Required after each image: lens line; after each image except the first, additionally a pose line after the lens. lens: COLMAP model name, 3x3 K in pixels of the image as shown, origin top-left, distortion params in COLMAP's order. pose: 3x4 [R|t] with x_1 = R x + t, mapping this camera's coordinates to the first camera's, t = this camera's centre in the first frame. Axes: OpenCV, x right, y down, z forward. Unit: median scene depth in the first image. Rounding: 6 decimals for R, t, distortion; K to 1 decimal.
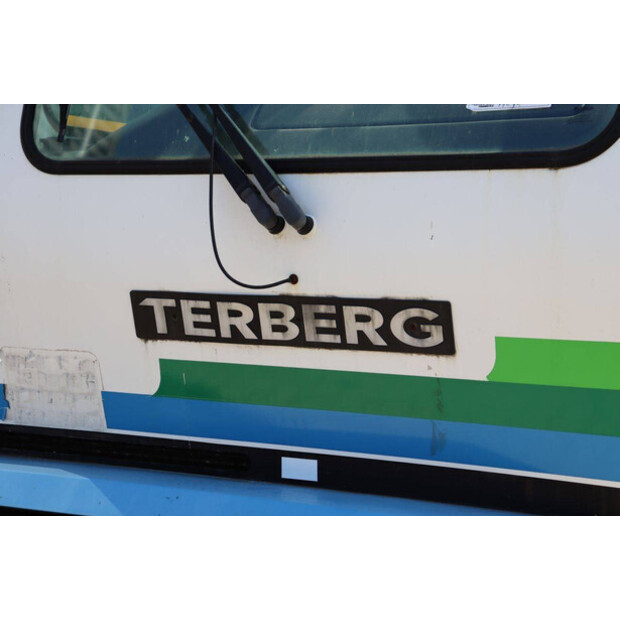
lens RADIAL K [[1460.4, 0, 312.0], [0, 1460.4, 293.1], [0, 0, 1]] dist [0.444174, -0.479428]
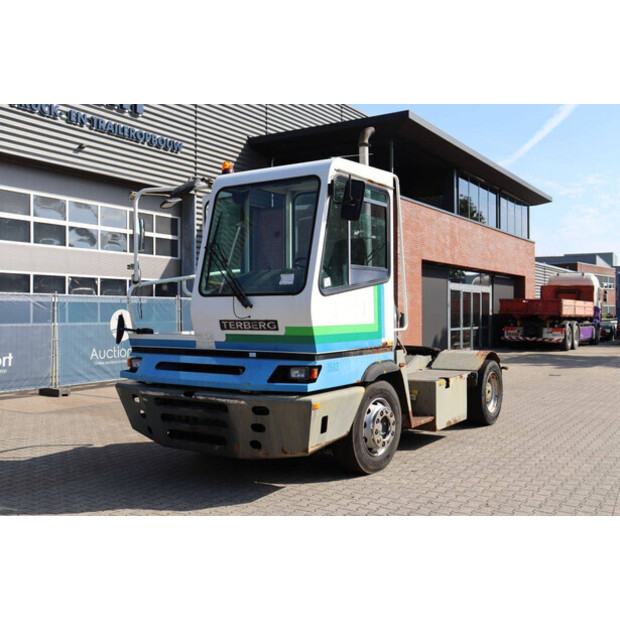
lens RADIAL K [[669.1, 0, 317.6], [0, 669.1, 310.8], [0, 0, 1]] dist [-0.028149, 0.032702]
pose [[0.999286, -0.018380, -0.033007, 0.300122], [0.017165, 0.999178, -0.036719, 0.059305], [0.033655, 0.036127, 0.998780, -1.318677]]
